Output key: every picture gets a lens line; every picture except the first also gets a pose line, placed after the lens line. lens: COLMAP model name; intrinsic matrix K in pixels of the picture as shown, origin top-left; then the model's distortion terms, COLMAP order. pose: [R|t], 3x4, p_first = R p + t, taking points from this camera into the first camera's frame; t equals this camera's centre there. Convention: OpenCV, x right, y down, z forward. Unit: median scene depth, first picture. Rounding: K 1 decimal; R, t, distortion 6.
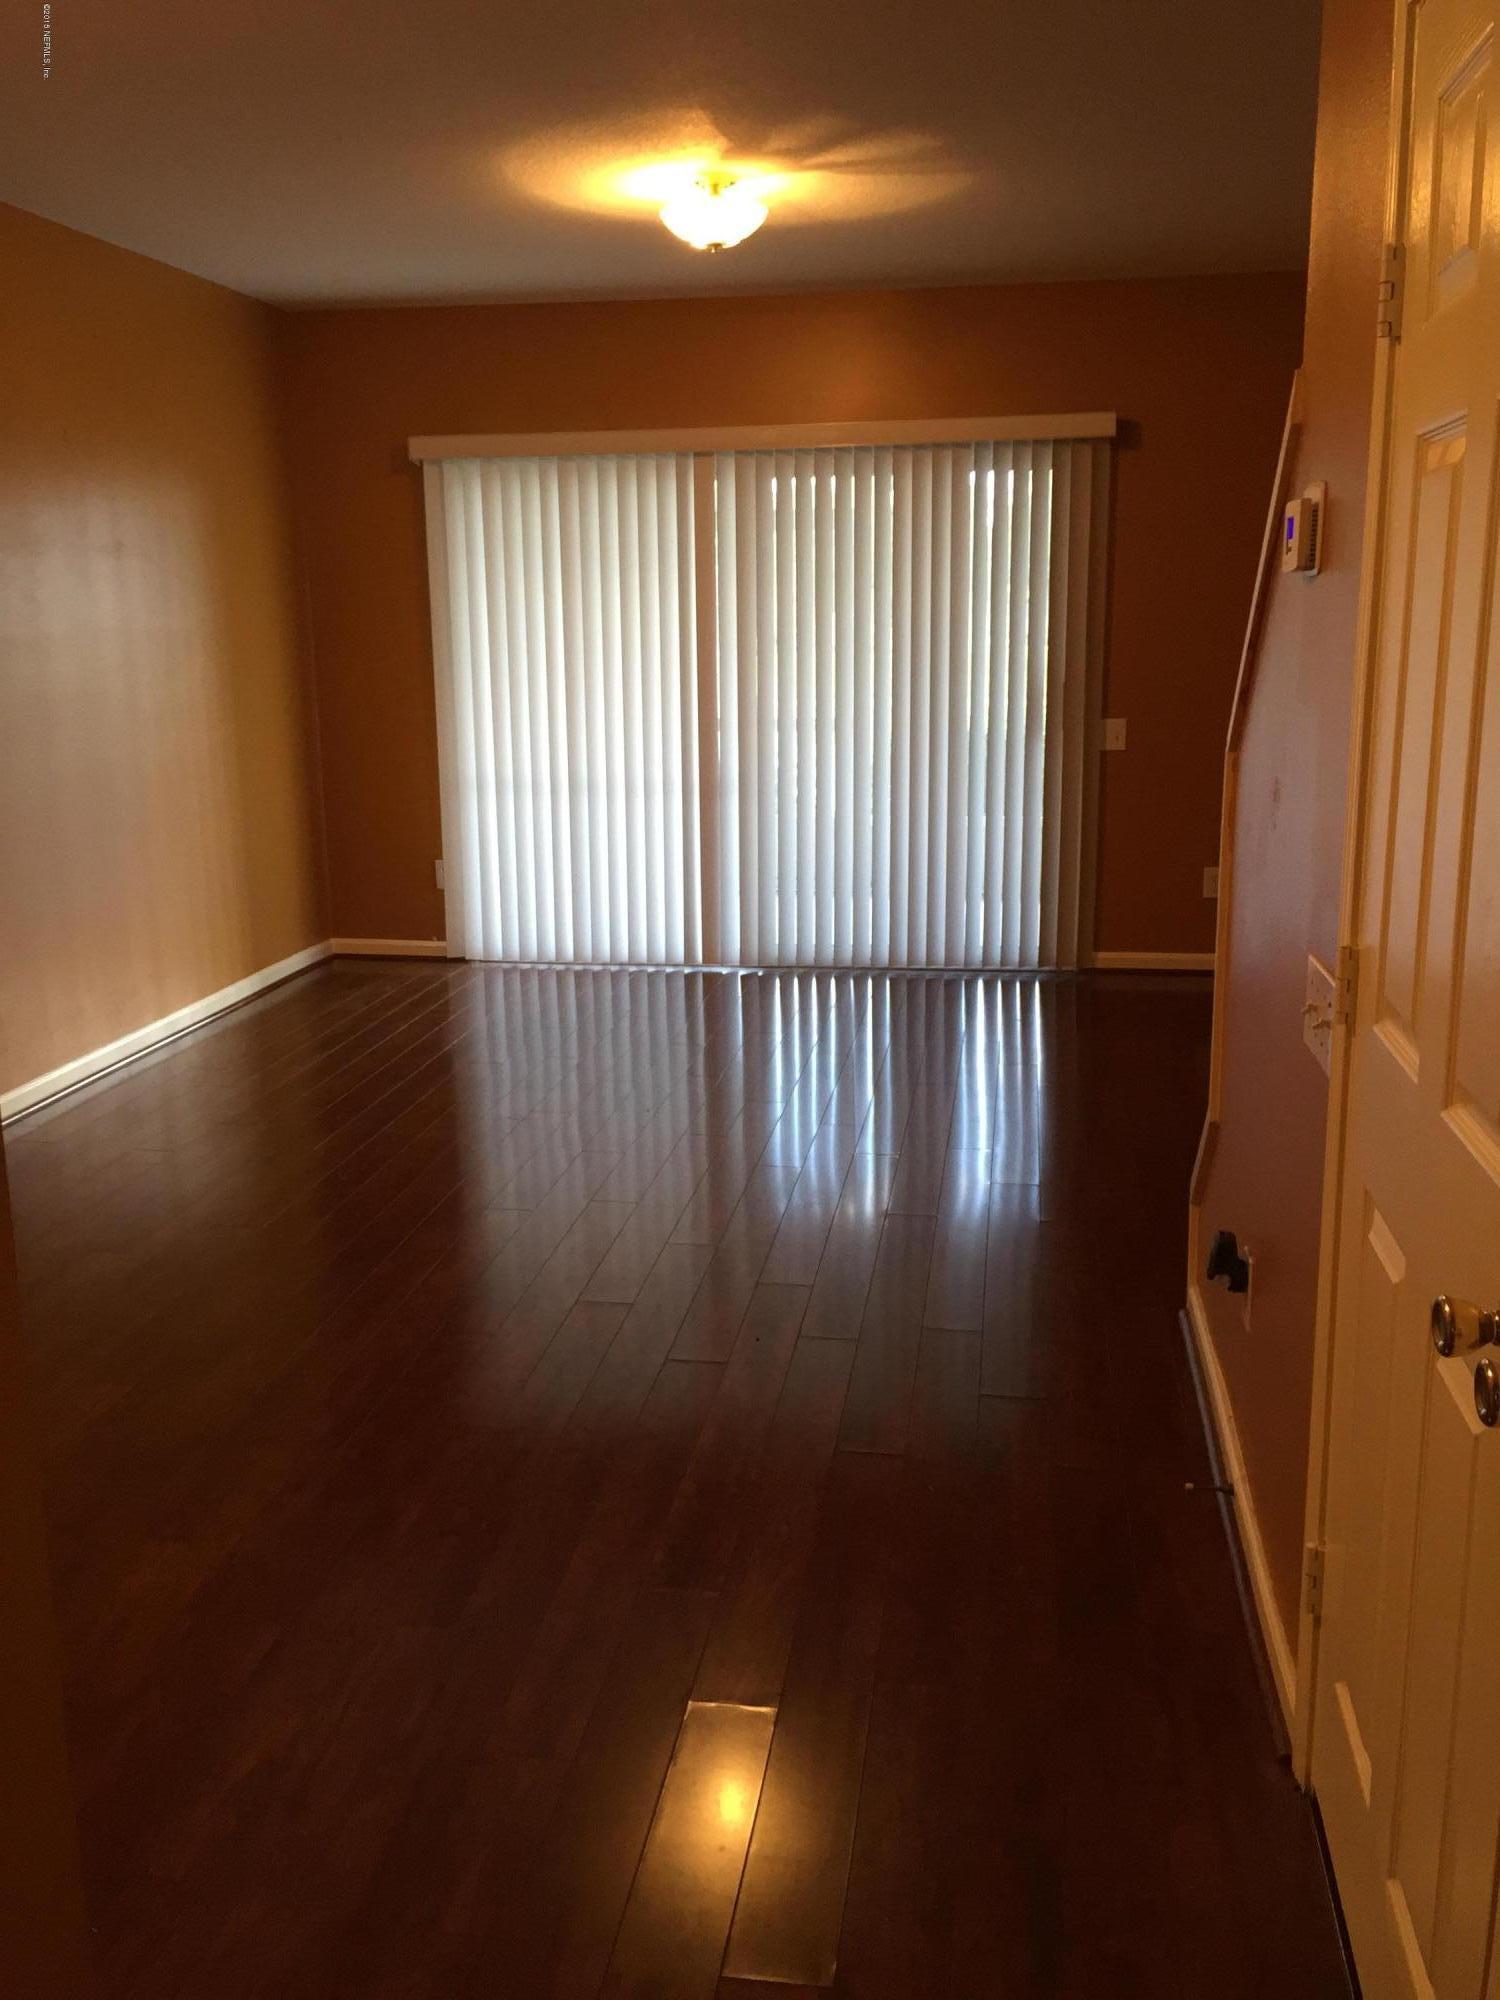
lens RADIAL K [[1667.2, 0, 747.4], [0, 1667.2, 969.0], [0, 0, 1]] dist [0.041995, 0.001515]
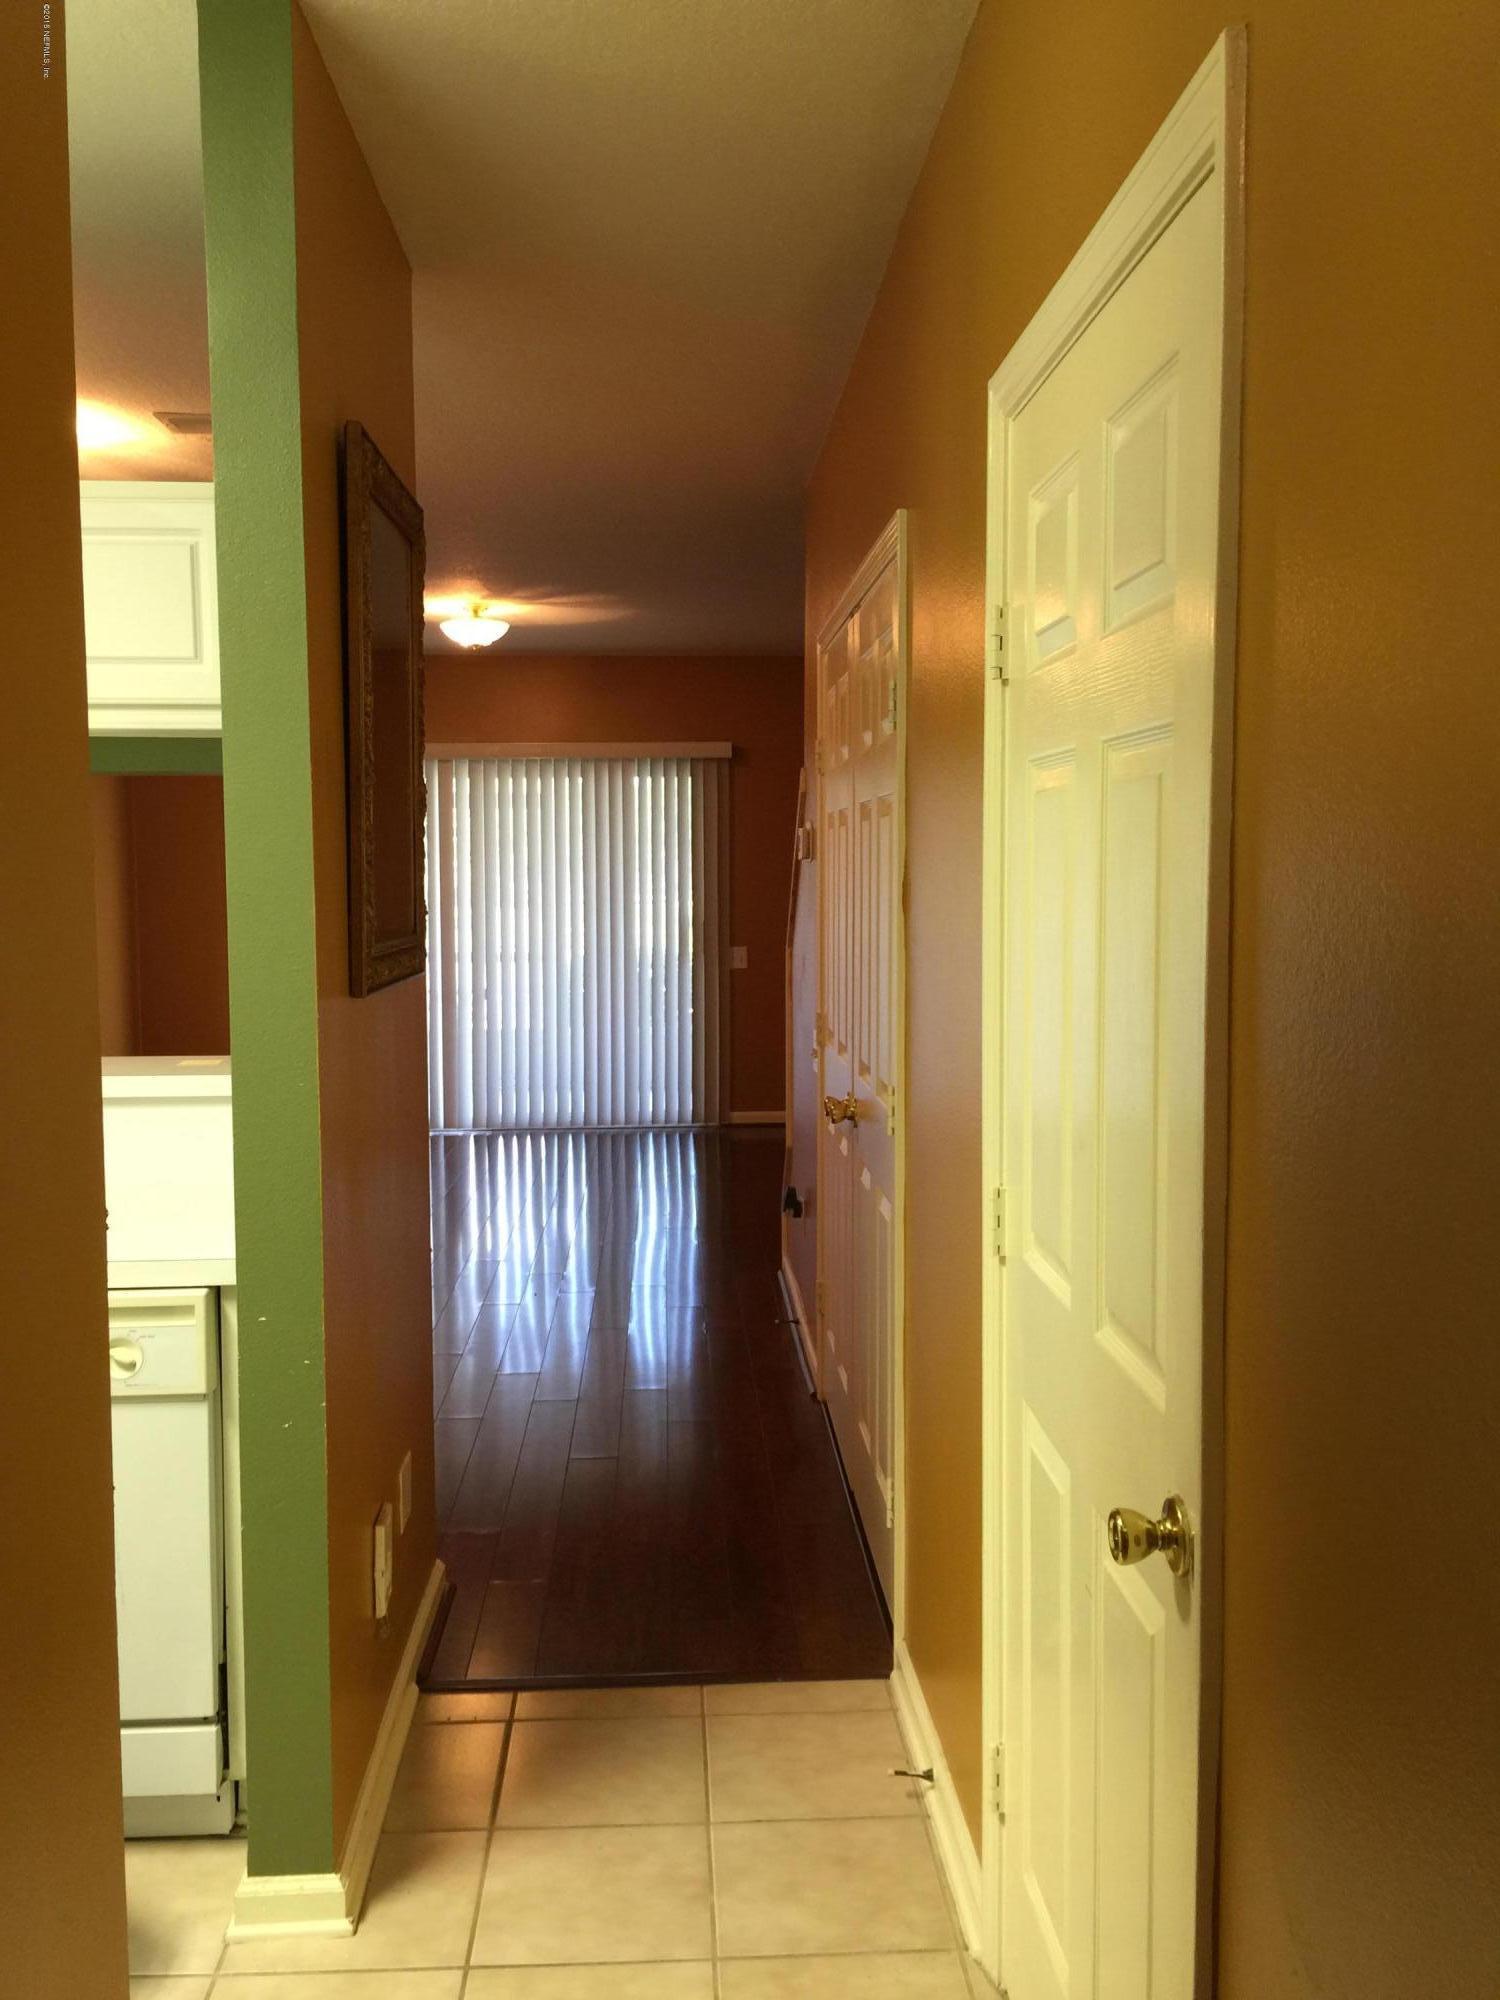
lens RADIAL K [[1667.2, 0, 747.4], [0, 1667.2, 969.0], [0, 0, 1]] dist [0.041995, 0.001515]
pose [[0.978209, -0.002475, 0.207609, -0.067807], [0.033403, 0.988779, -0.145600, 0.075534], [-0.204919, 0.149362, 0.967316, -0.369103]]
